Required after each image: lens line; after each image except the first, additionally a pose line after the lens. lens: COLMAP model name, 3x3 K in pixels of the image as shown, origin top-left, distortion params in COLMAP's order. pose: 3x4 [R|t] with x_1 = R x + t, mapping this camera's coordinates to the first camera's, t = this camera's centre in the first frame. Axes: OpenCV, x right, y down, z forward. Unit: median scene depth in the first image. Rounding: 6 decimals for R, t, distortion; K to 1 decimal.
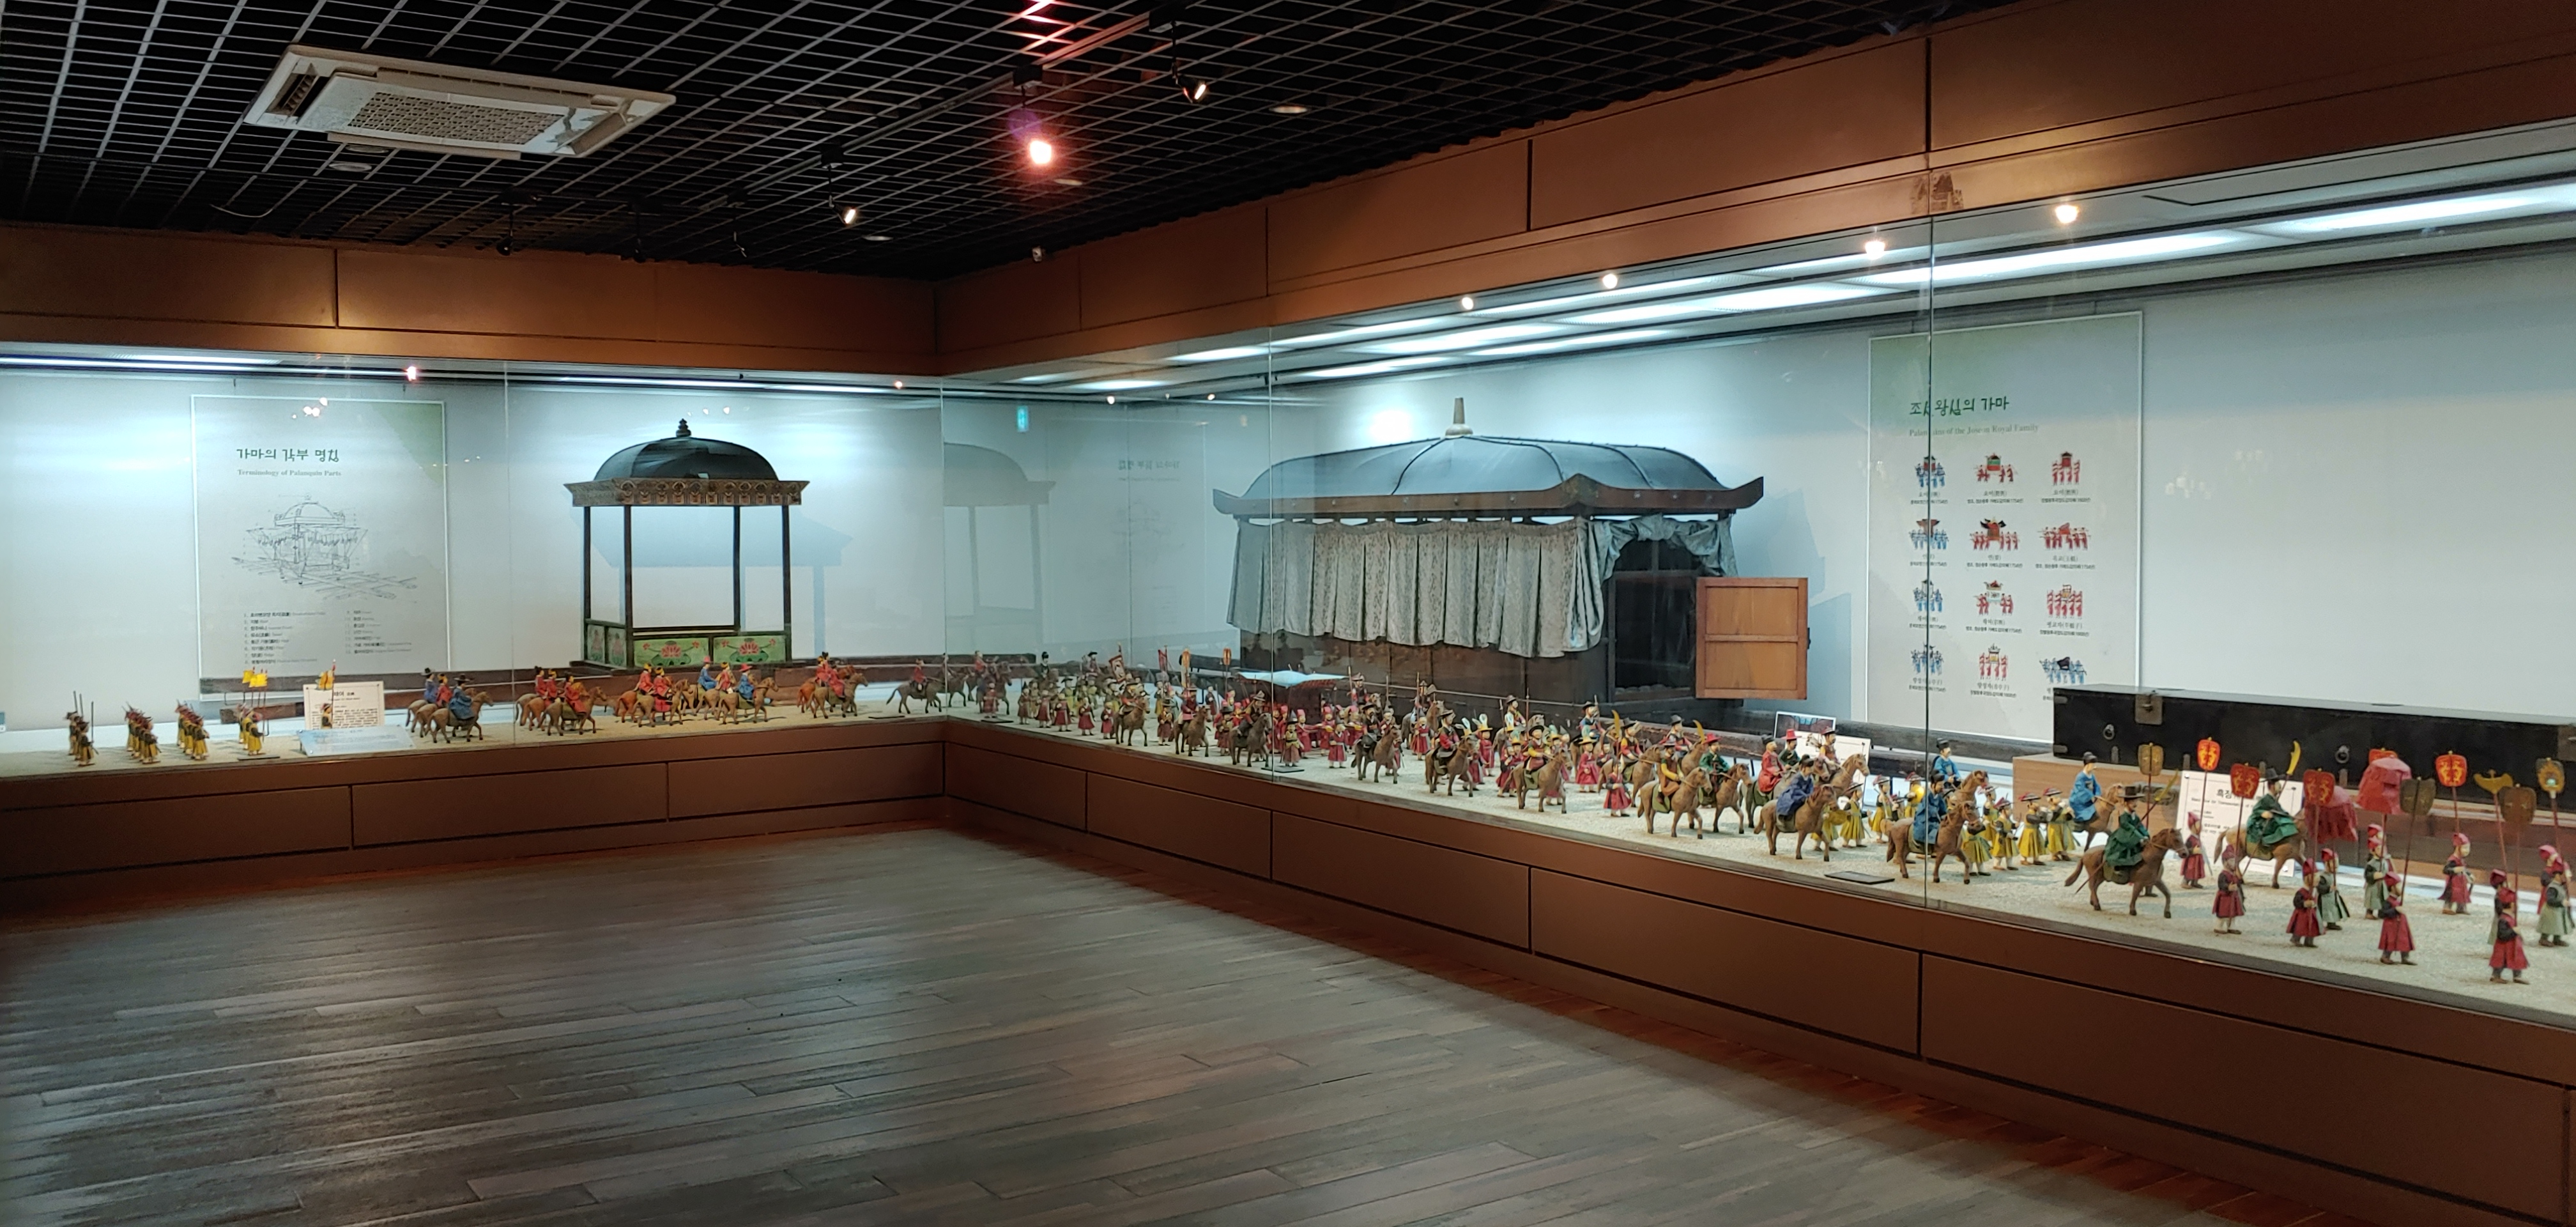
lens RADIAL K [[2007.0, 0, 1289.3], [0, 2007.0, 607.8], [0, 0, 1]] dist [-0.017320, 0.027451]
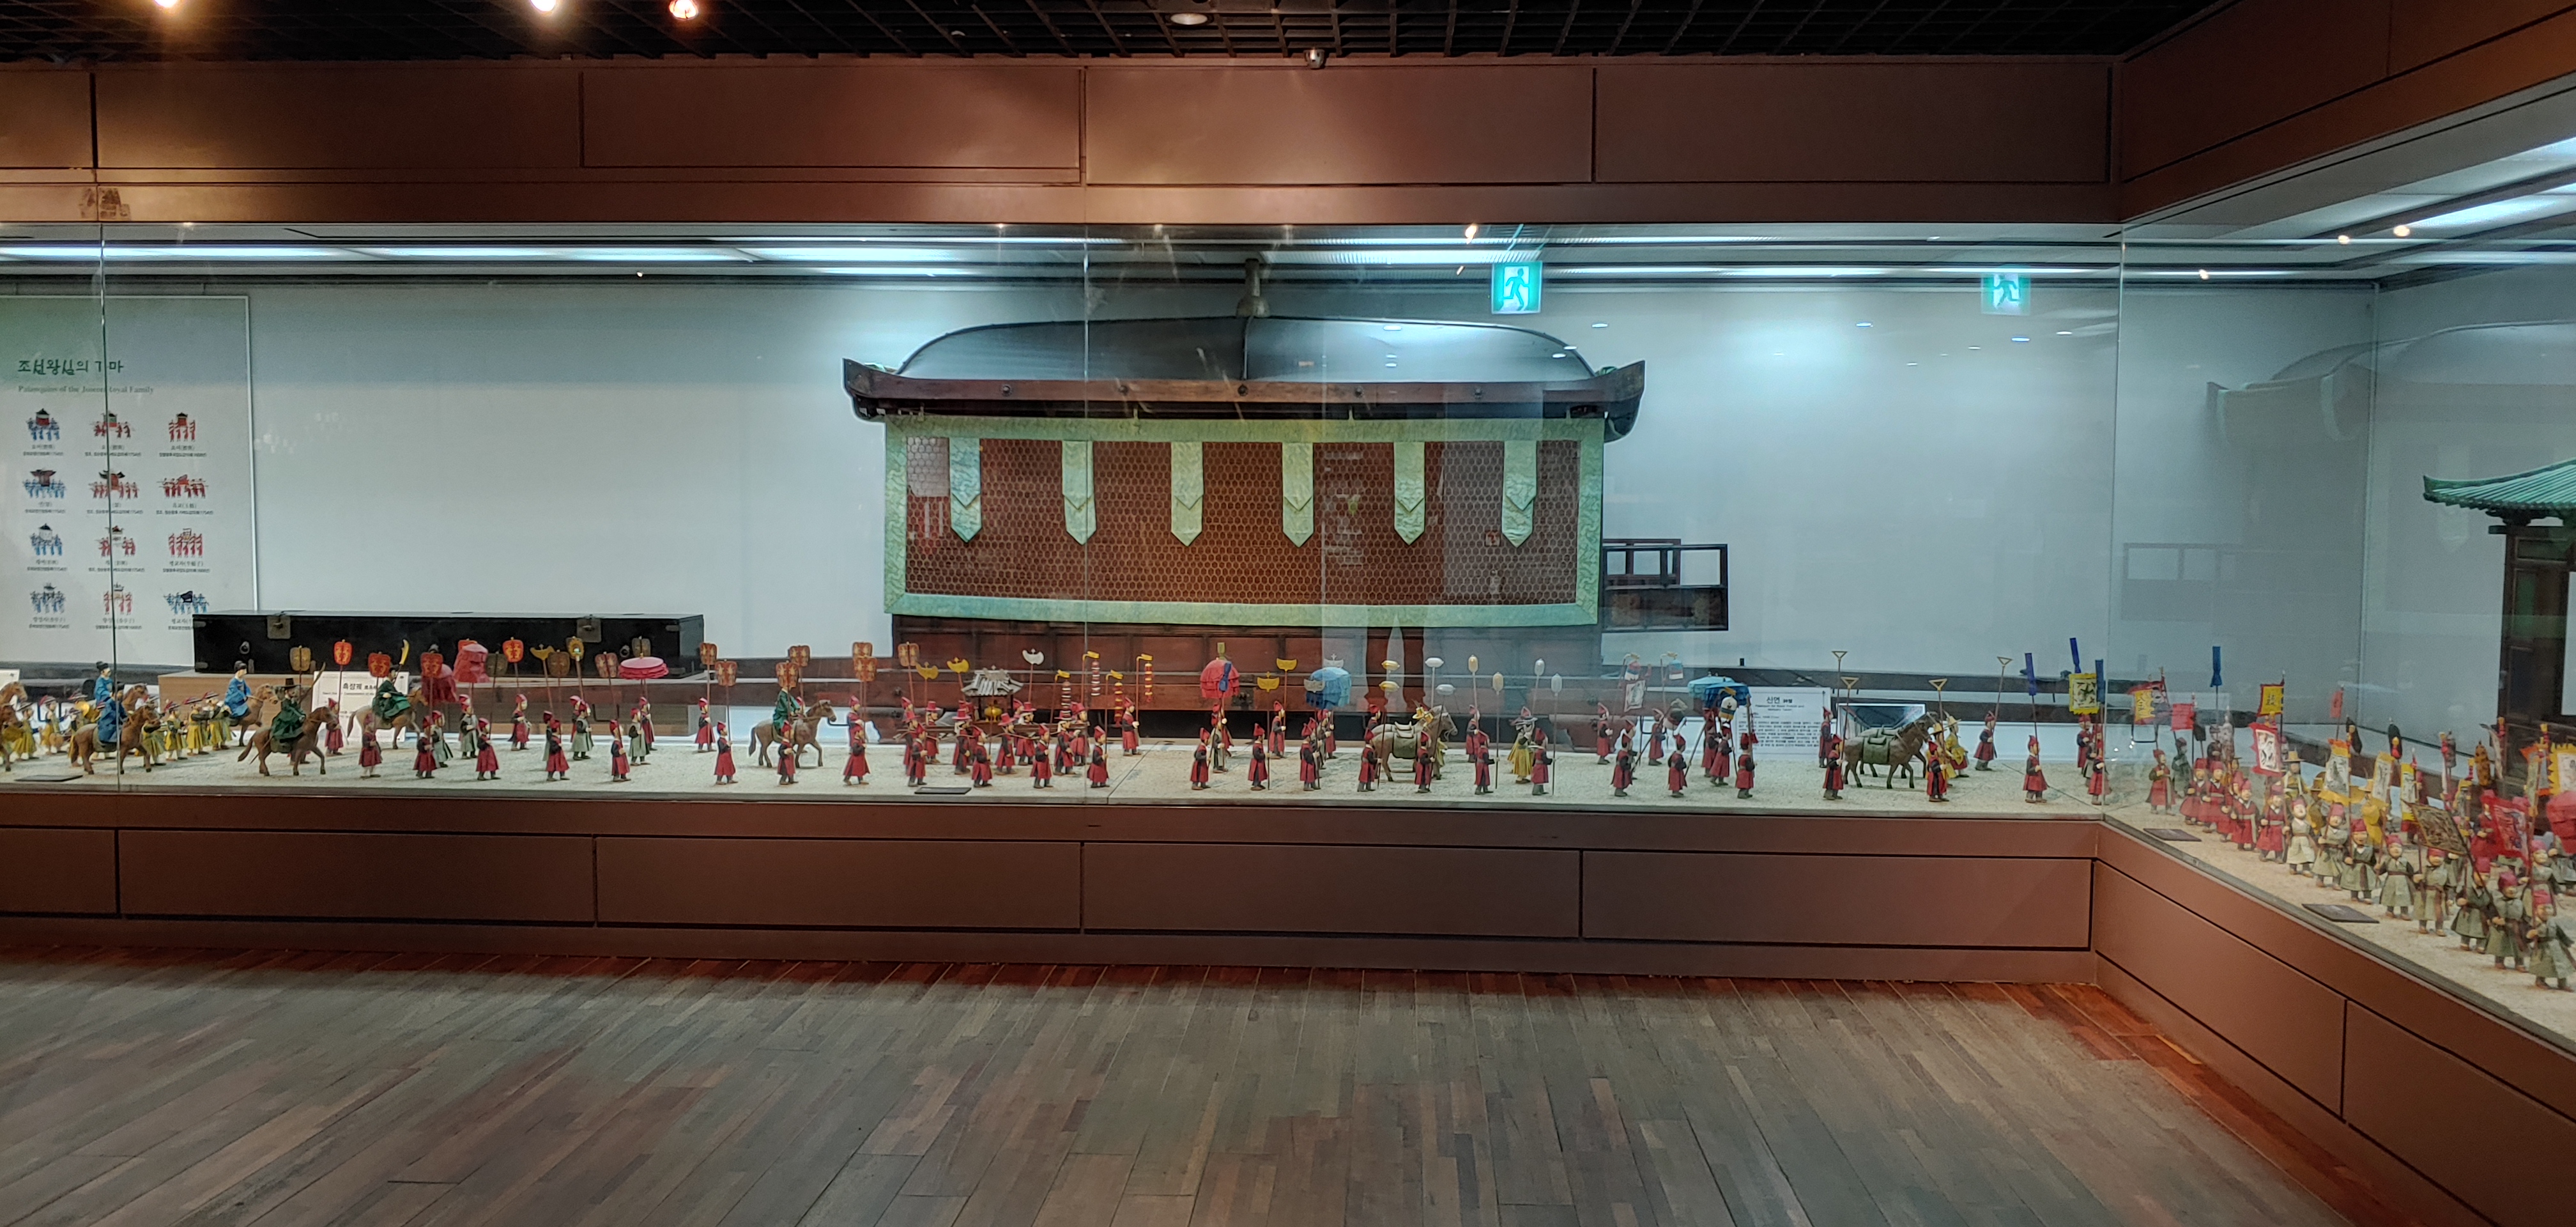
lens RADIAL K [[2007.0, 0, 1296.9], [0, 2007.0, 611.1], [0, 0, 1]] dist [-0.017320, 0.027451]
pose [[0.607321, -0.045156, 0.793172, -0.193382], [0.023713, 0.998969, 0.038715, 0.009175], [-0.794102, -0.004705, 0.607766, -0.285509]]
